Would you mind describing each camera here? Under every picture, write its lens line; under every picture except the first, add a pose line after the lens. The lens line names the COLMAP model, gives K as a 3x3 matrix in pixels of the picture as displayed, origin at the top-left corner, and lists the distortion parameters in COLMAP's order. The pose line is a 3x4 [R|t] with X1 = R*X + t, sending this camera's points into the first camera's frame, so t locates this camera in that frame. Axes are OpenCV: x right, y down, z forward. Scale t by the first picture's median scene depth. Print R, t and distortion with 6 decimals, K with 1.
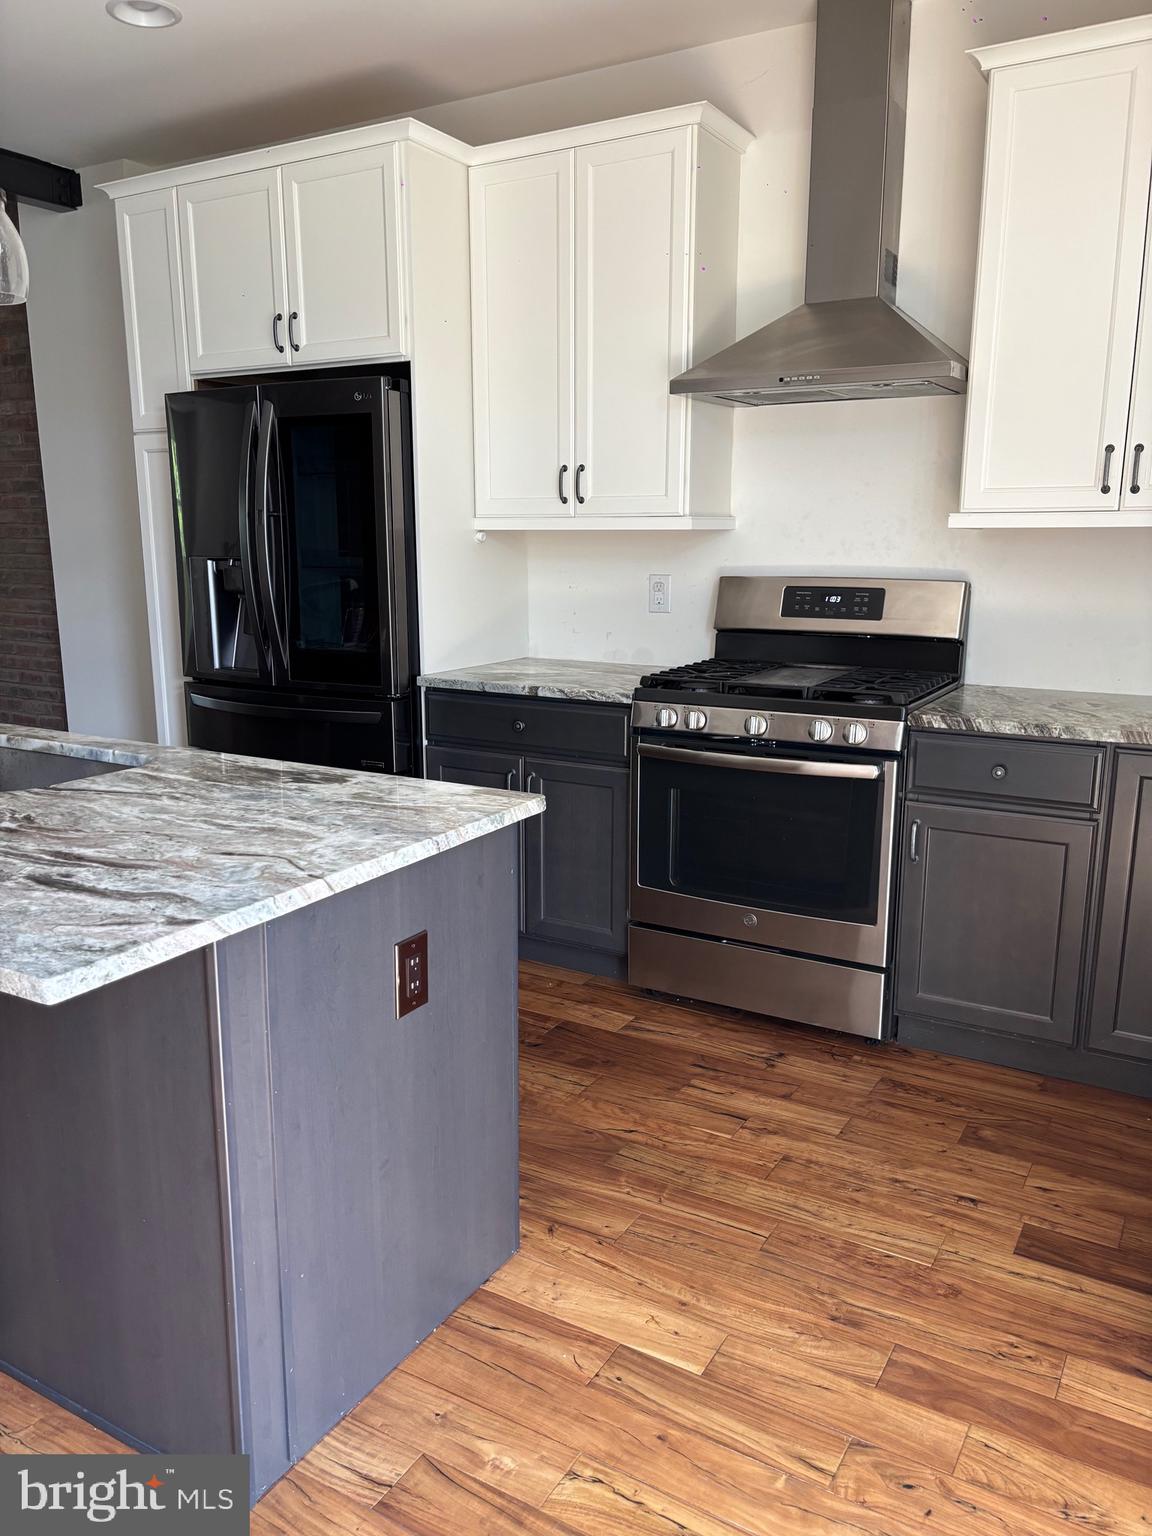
lens RADIAL K [[1151.2, 0, 580.6], [0, 1151.2, 778.3], [0, 0, 1]] dist [0.006529, -0.019437]
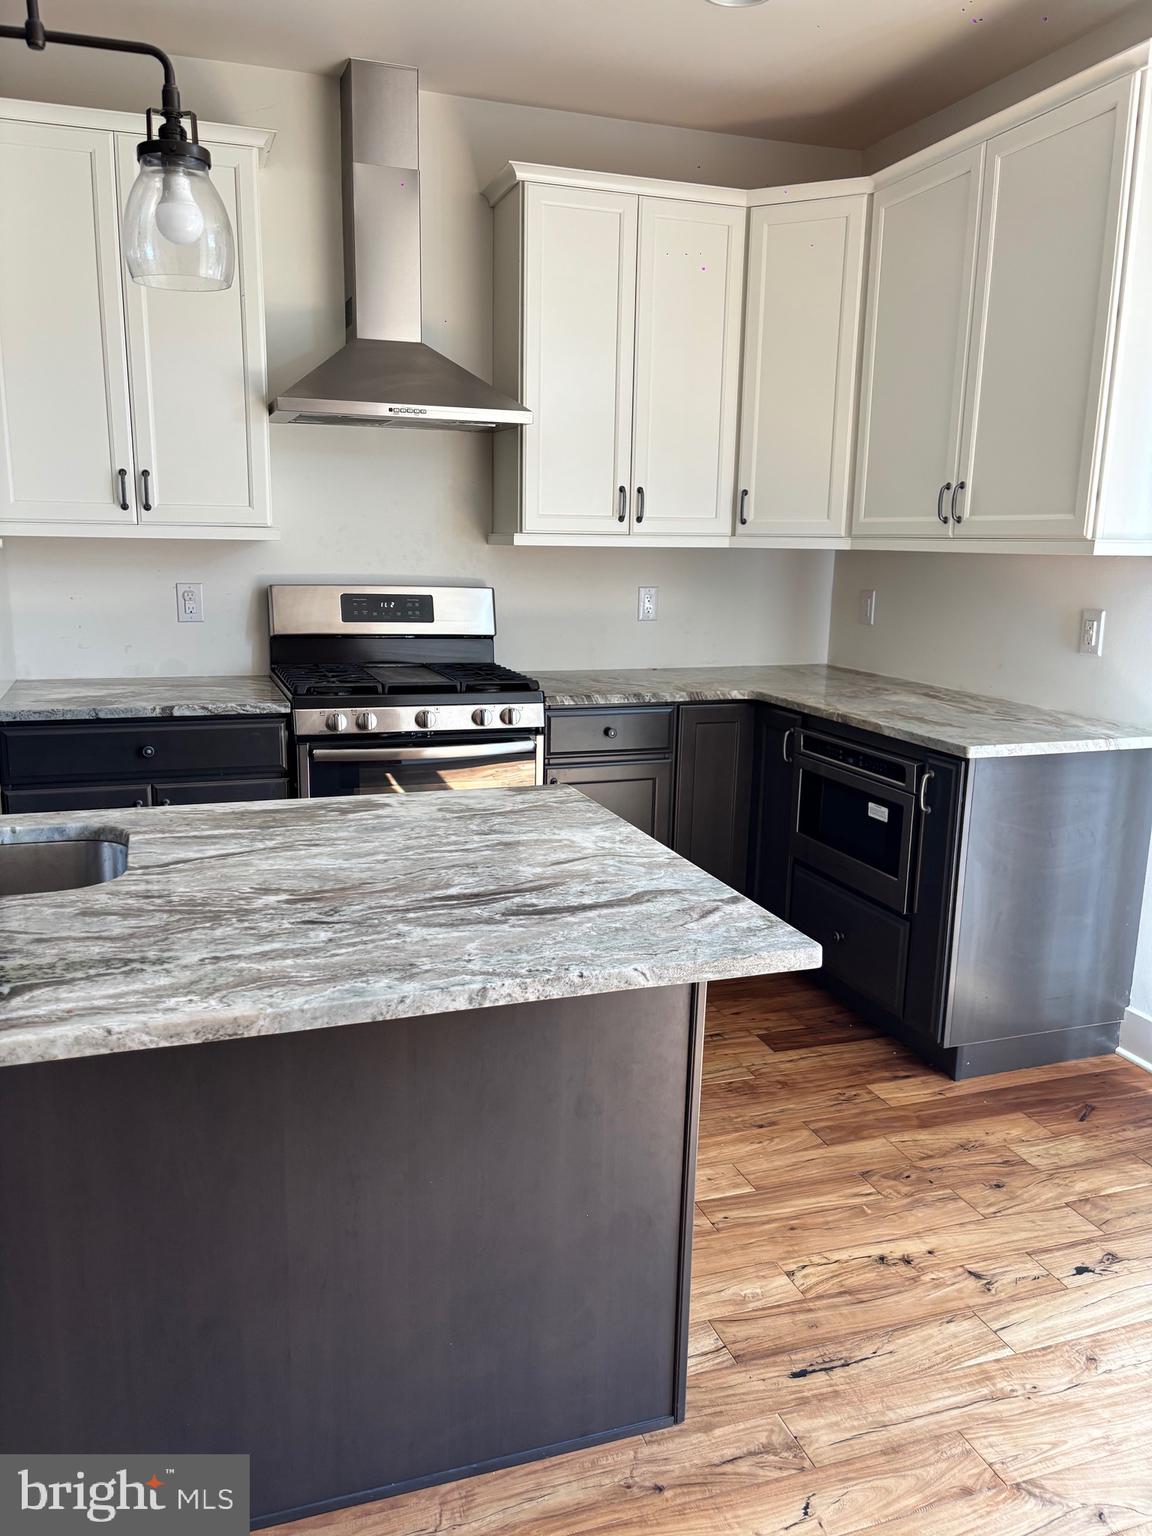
lens RADIAL K [[1151.2, 0, 587.2], [0, 1151.2, 763.0], [0, 0, 1]] dist [0.006529, -0.019437]
pose [[0.640746, -0.132178, 0.756289, -0.986794], [0.135947, 0.989036, 0.057678, -0.077344], [-0.755621, 0.065858, 0.651690, 0.247505]]
